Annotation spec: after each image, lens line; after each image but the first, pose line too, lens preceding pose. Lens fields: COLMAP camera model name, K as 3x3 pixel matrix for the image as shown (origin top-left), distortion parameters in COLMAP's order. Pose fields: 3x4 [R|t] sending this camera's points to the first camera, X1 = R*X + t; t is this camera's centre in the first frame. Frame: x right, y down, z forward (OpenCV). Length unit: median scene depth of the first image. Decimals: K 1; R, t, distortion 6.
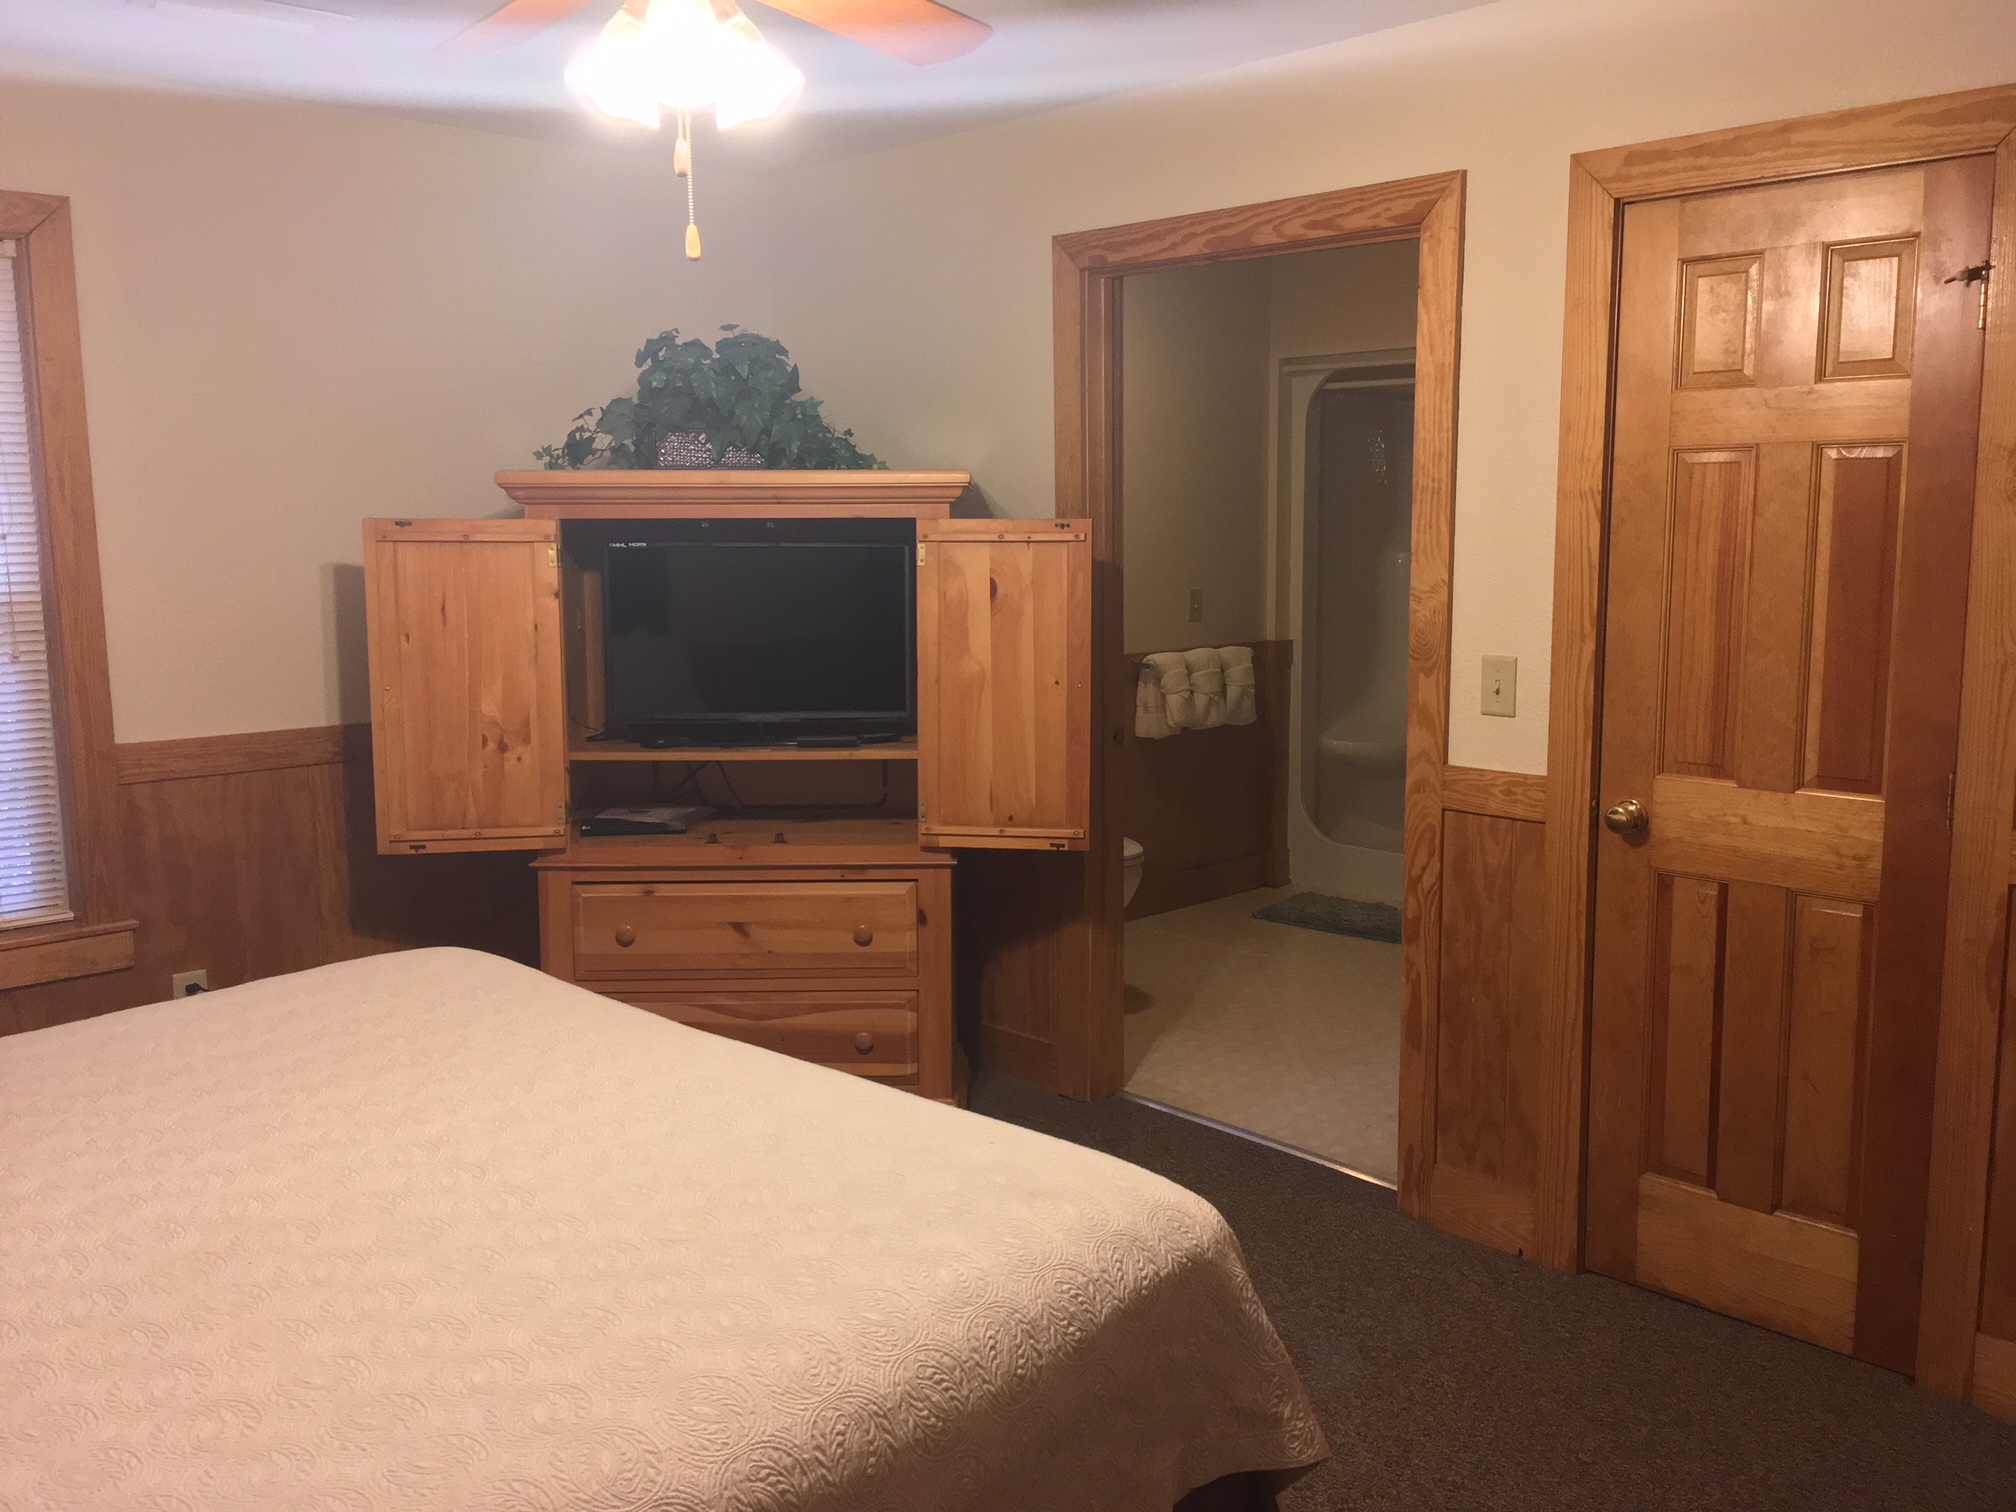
lens RADIAL K [[1716.5, 0, 1012.2], [0, 1716.5, 759.3], [0, 0, 1]] dist [0.058786, -0.081485]
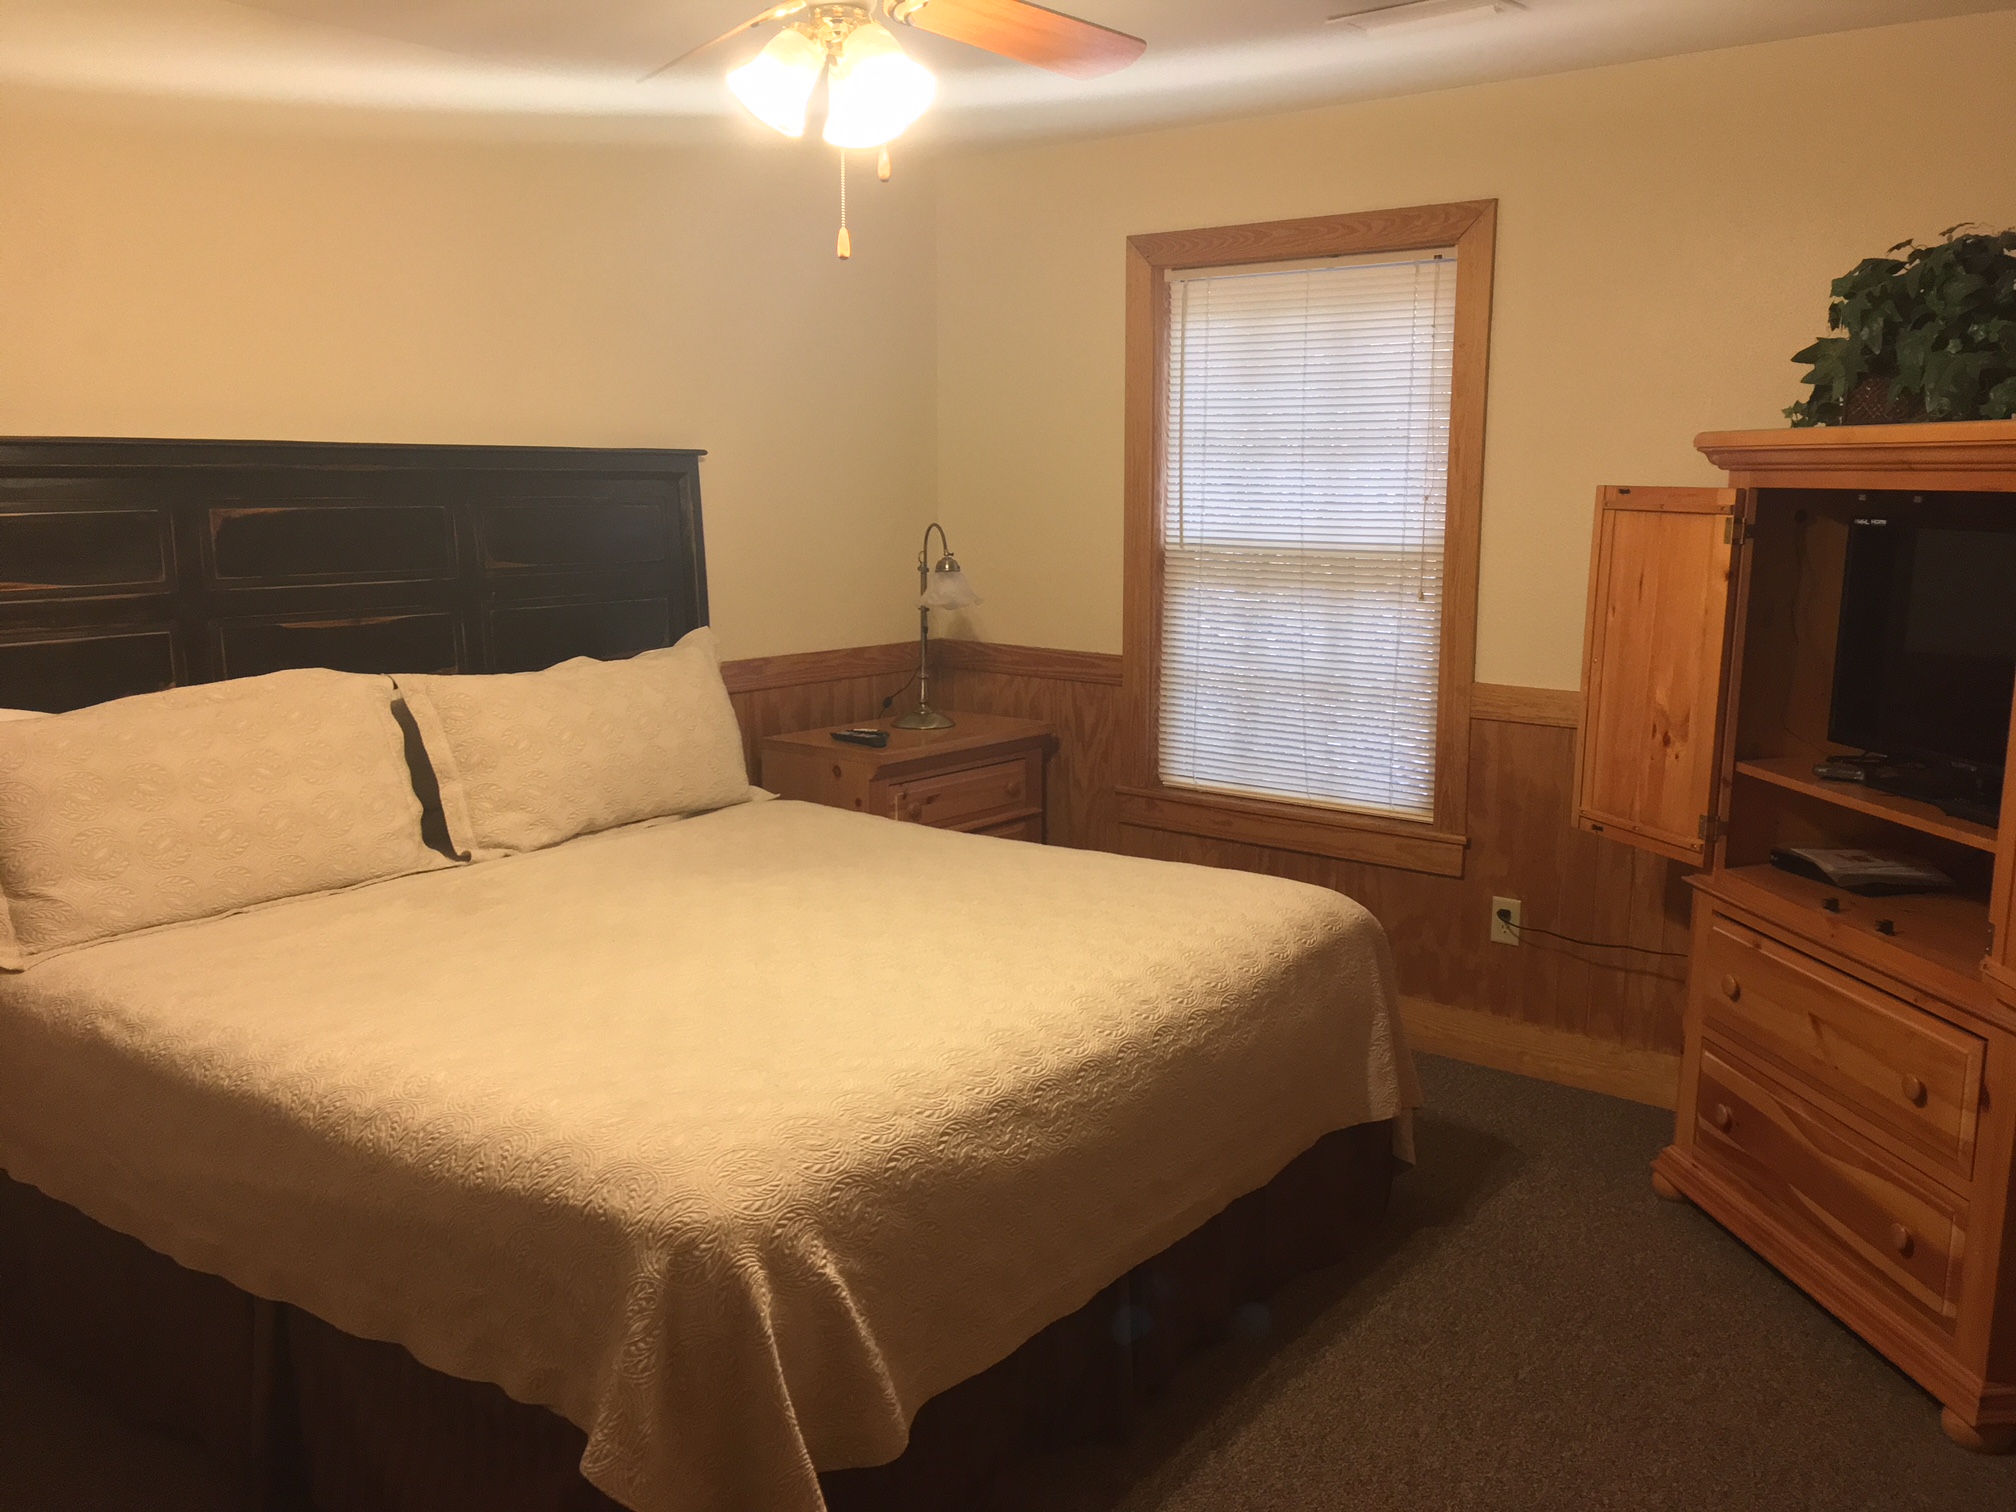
lens RADIAL K [[1716.5, 0, 1008.1], [0, 1716.5, 770.7], [0, 0, 1]] dist [0.058786, -0.081485]
pose [[0.119062, 0.174500, -0.977432, 0.509250], [-0.148851, 0.976446, 0.156192, -0.075492], [0.981666, 0.126895, 0.142232, 0.493697]]
